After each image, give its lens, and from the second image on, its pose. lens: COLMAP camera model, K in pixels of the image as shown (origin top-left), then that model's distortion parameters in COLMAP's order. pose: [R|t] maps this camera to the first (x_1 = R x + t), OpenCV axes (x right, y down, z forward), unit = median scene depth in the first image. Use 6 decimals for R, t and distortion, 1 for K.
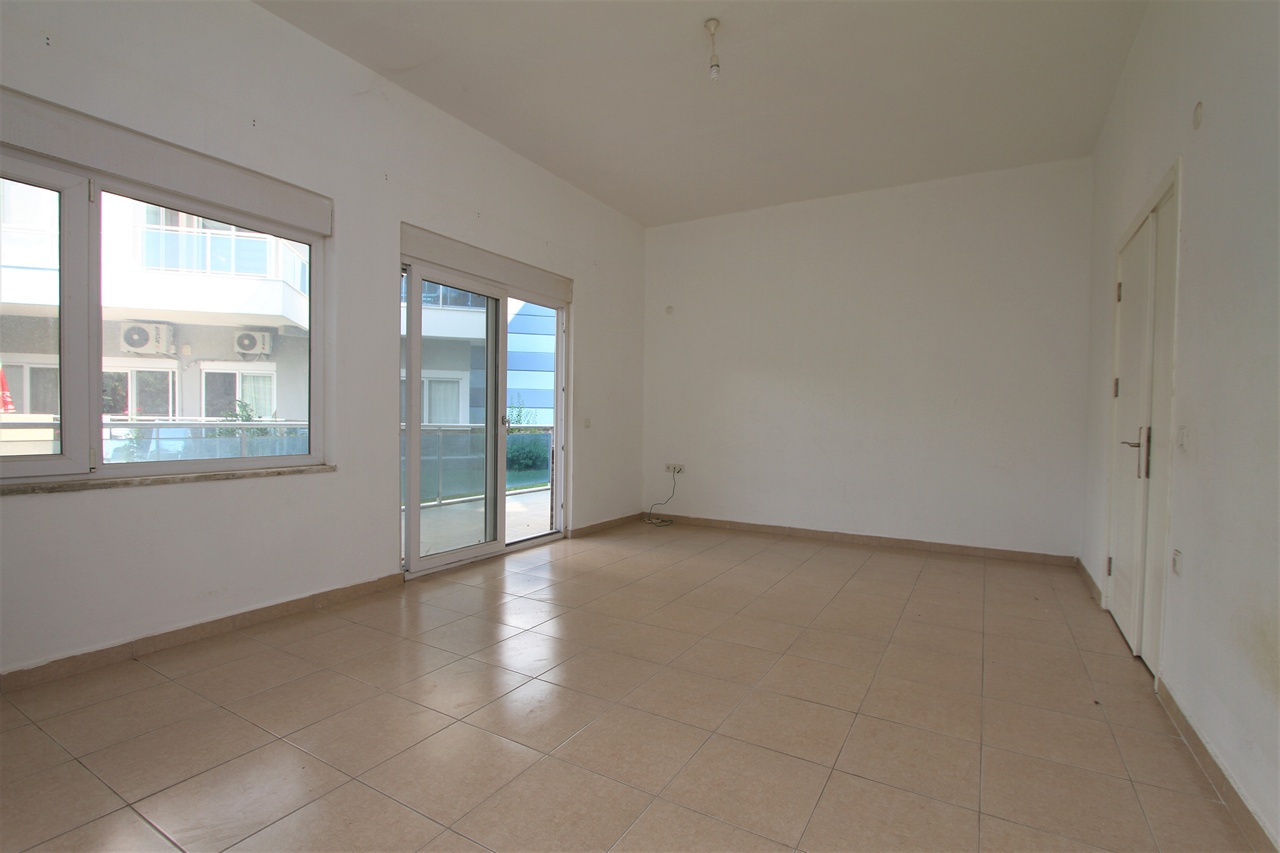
lens RADIAL K [[568.6, 0, 645.0], [0, 568.6, 430.5], [0, 0, 1]] dist [-0.026077, 0.000989]
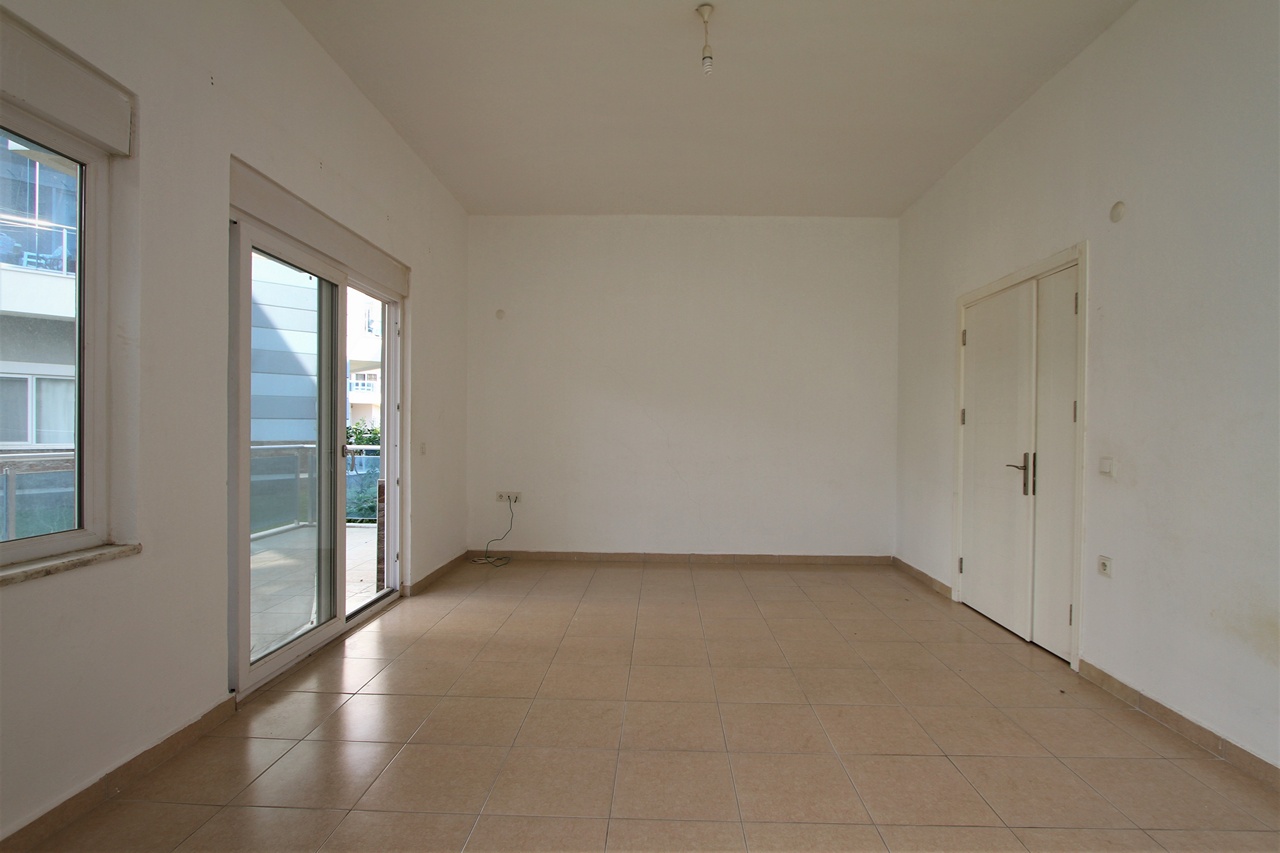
lens RADIAL K [[587.1, 0, 622.9], [0, 587.1, 431.4], [0, 0, 1]] dist [-0.026913, 0.004860]
pose [[0.884320, -0.009052, 0.466794, -0.248508], [0.013662, 0.999886, -0.006492, -0.029554], [-0.466682, 0.012118, 0.884342, 0.147227]]
